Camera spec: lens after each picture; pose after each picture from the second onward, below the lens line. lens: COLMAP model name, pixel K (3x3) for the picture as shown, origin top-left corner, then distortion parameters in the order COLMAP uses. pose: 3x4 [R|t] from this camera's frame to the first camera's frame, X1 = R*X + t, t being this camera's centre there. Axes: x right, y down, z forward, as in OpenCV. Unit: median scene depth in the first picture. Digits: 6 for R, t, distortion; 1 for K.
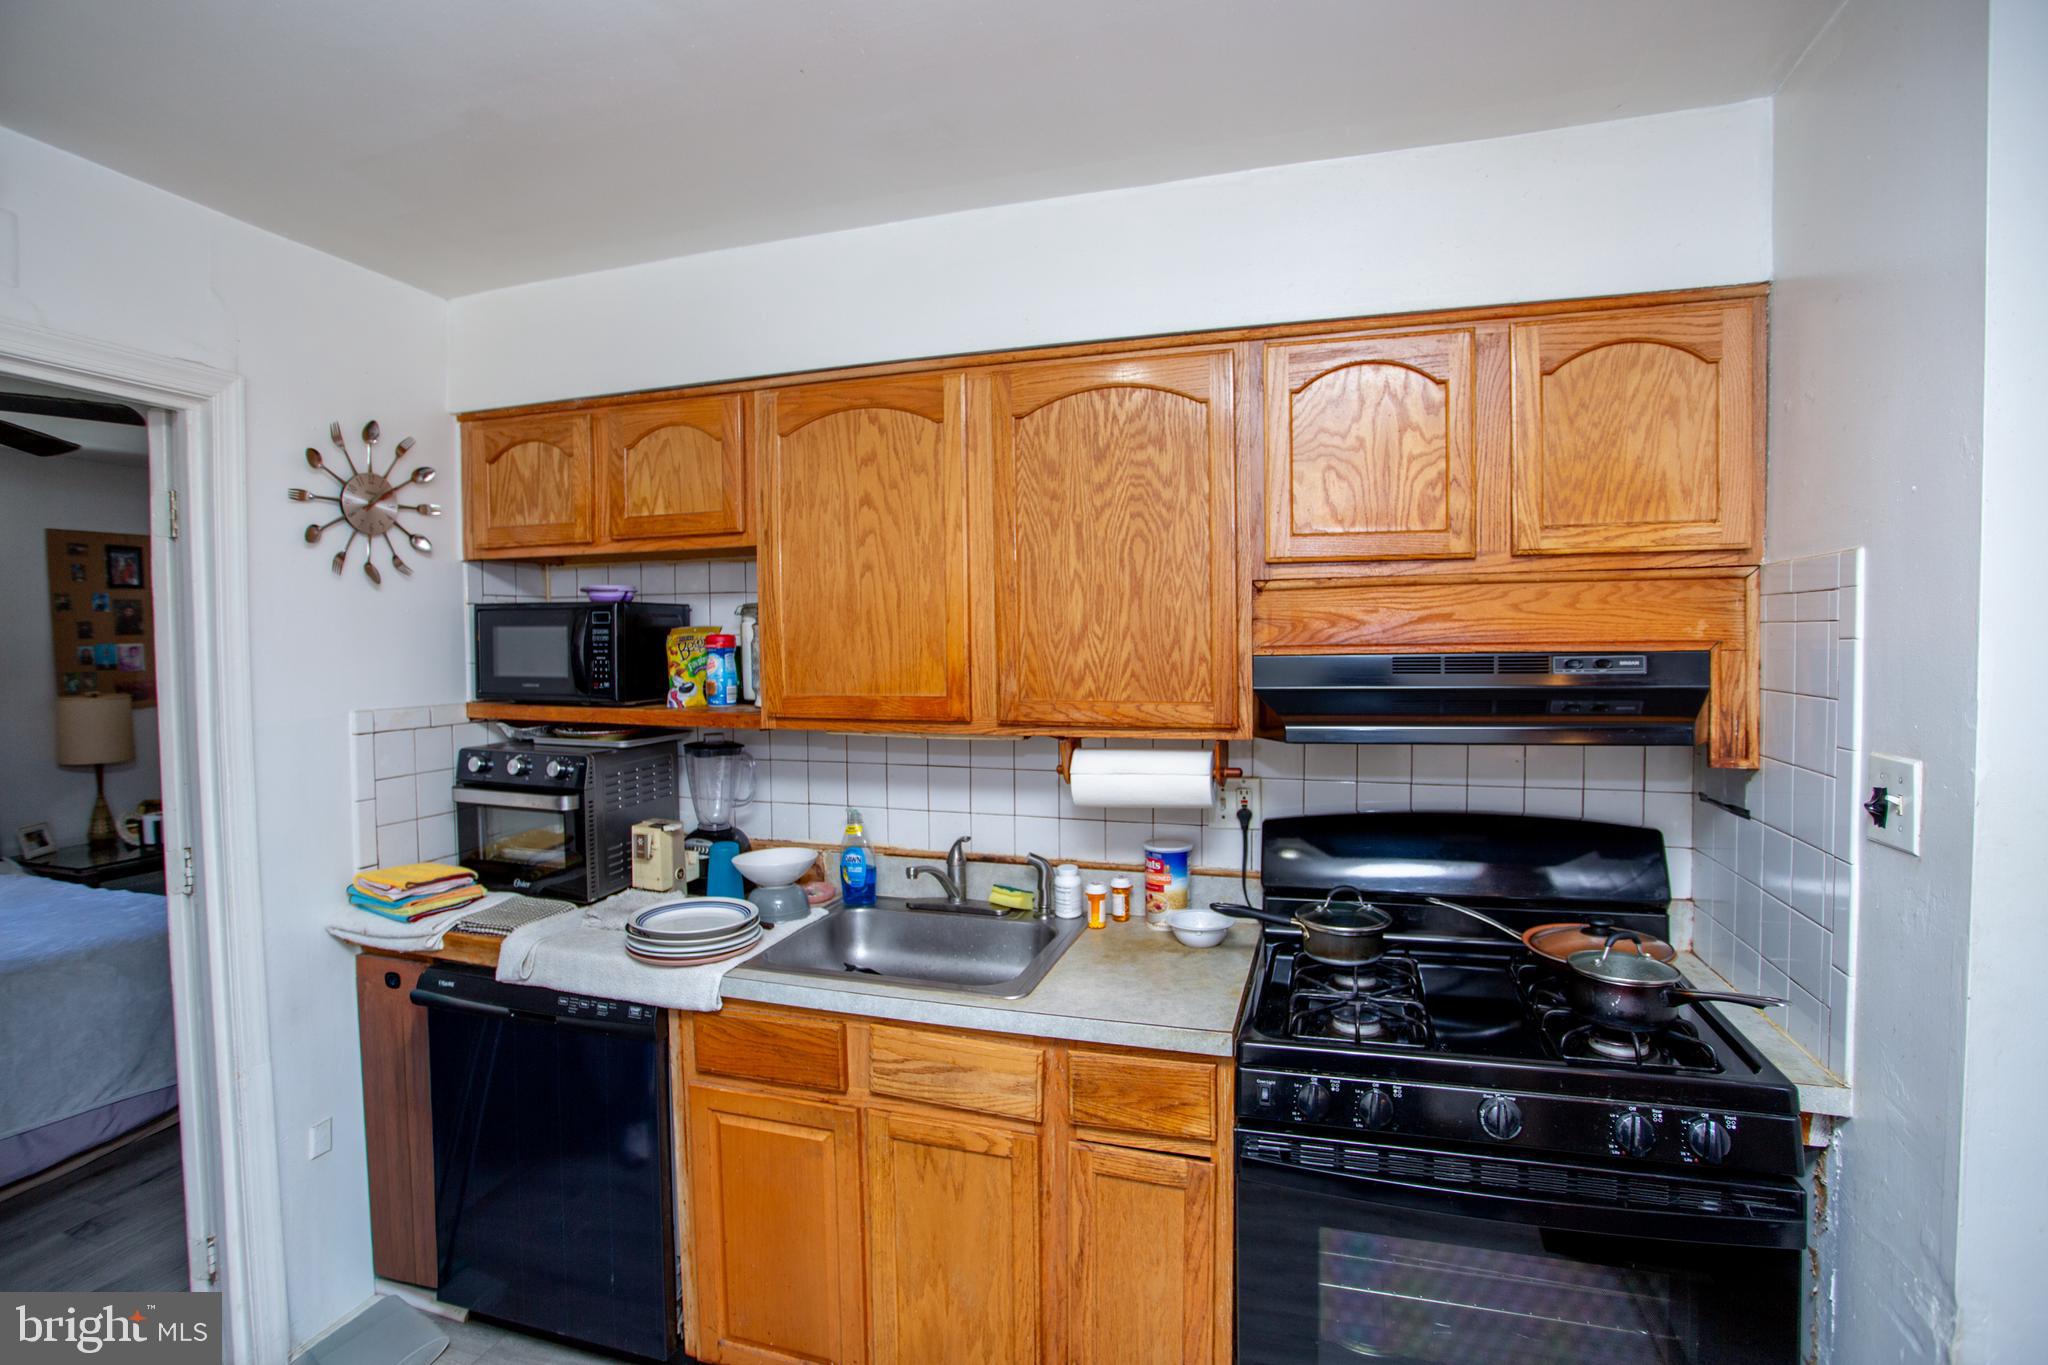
lens RADIAL K [[993.3, 0, 1016.0], [0, 993.3, 676.3], [0, 0, 1]] dist [-0.072871, 0.029551]
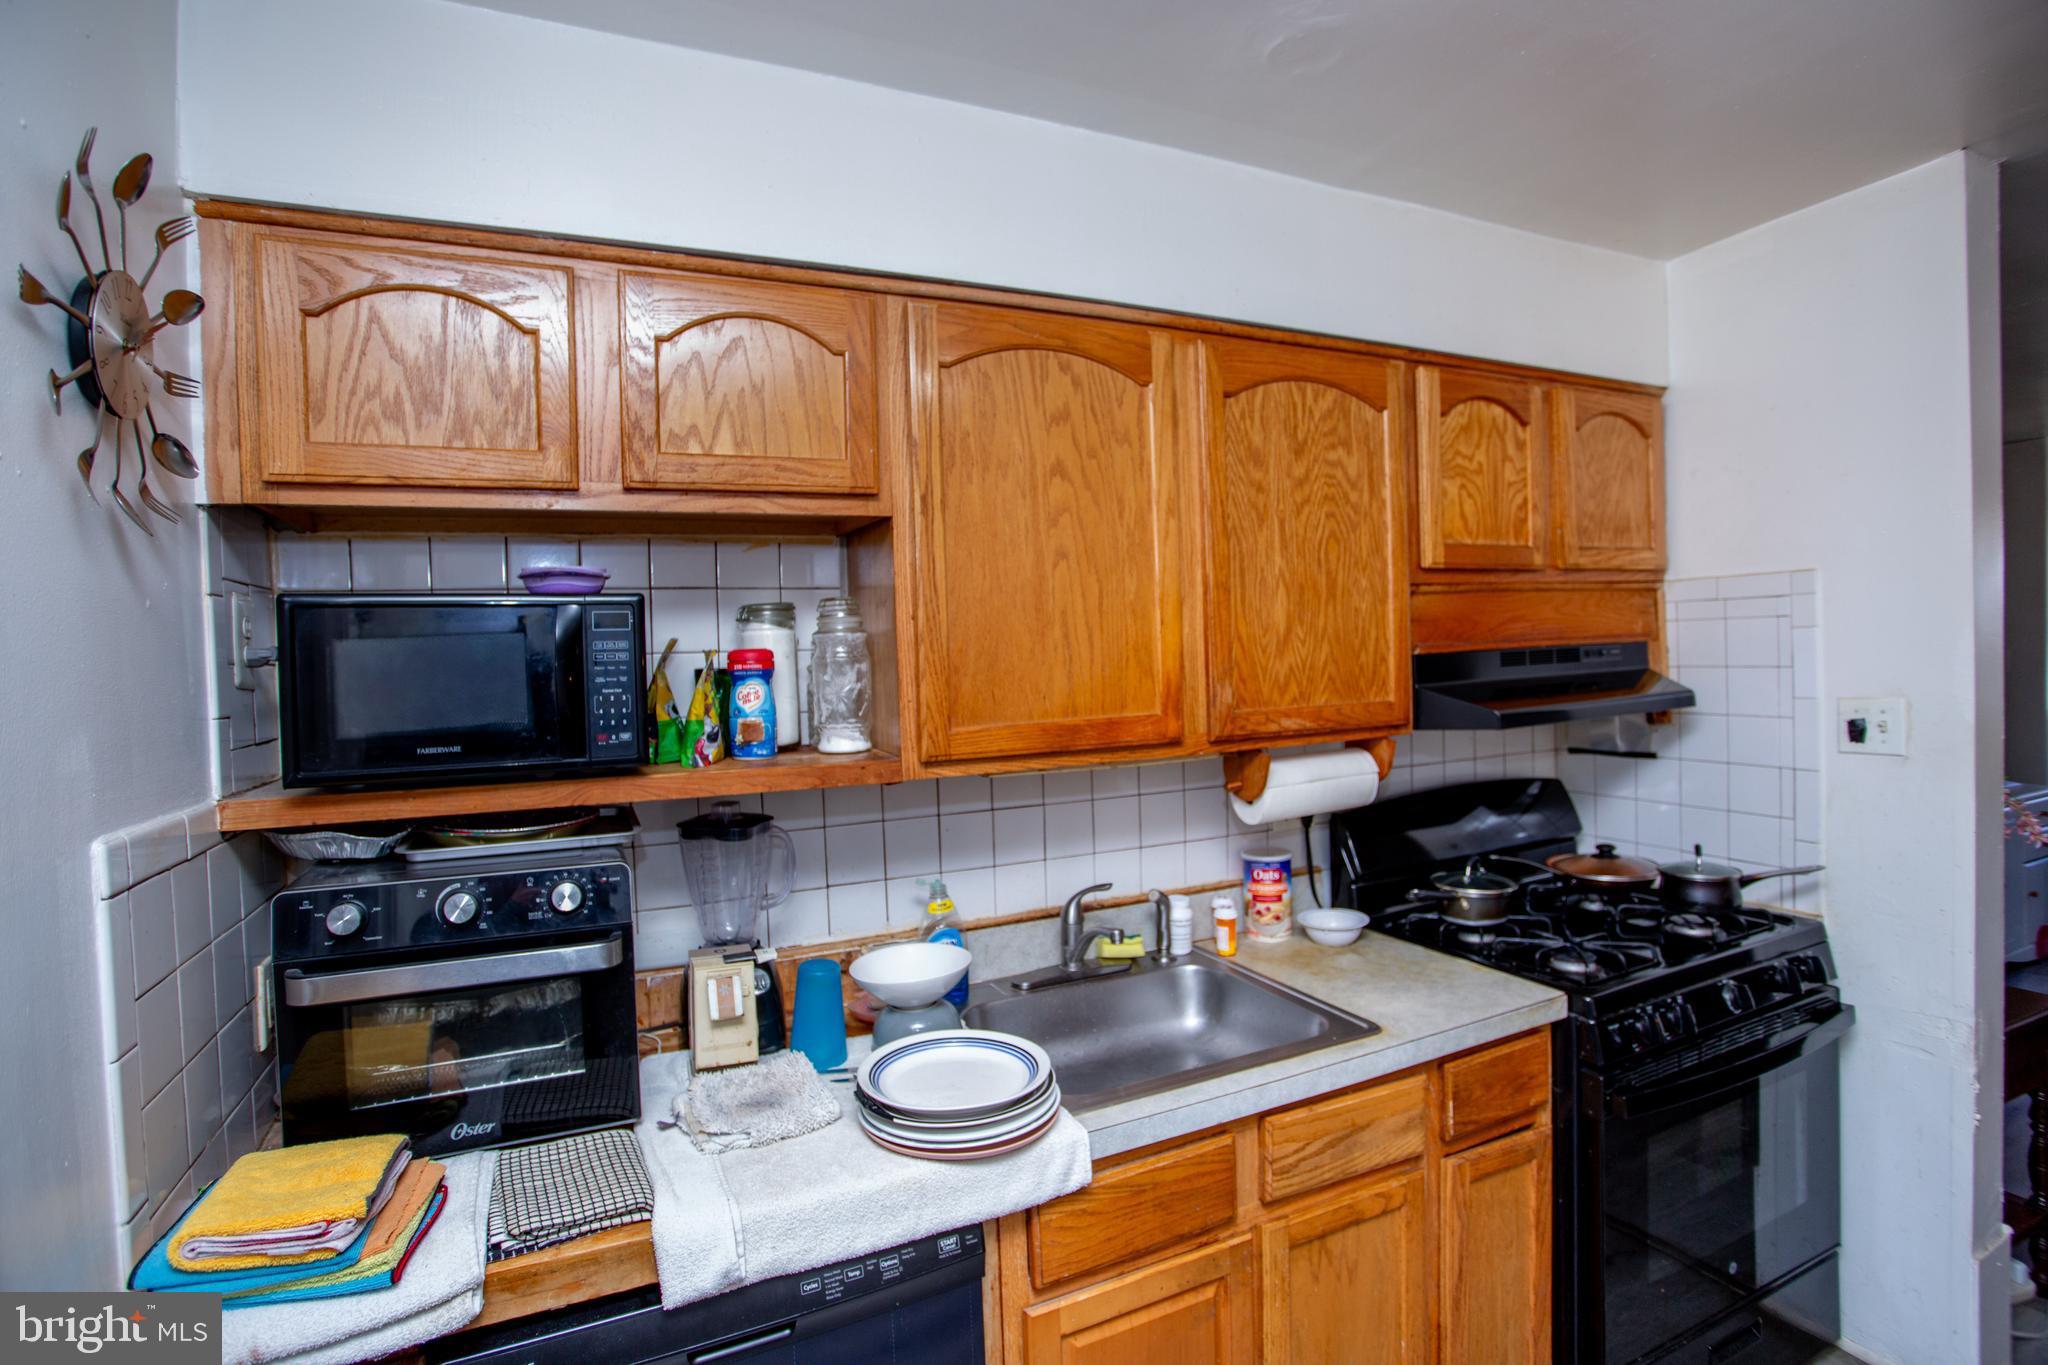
lens RADIAL K [[993.3, 0, 1016.0], [0, 993.3, 676.3], [0, 0, 1]] dist [-0.072871, 0.029551]
pose [[0.730384, -0.032536, 0.682261, -0.752845], [0.055327, 0.998401, -0.011617, -0.008636], [-0.680792, 0.046232, 0.731016, 0.489402]]
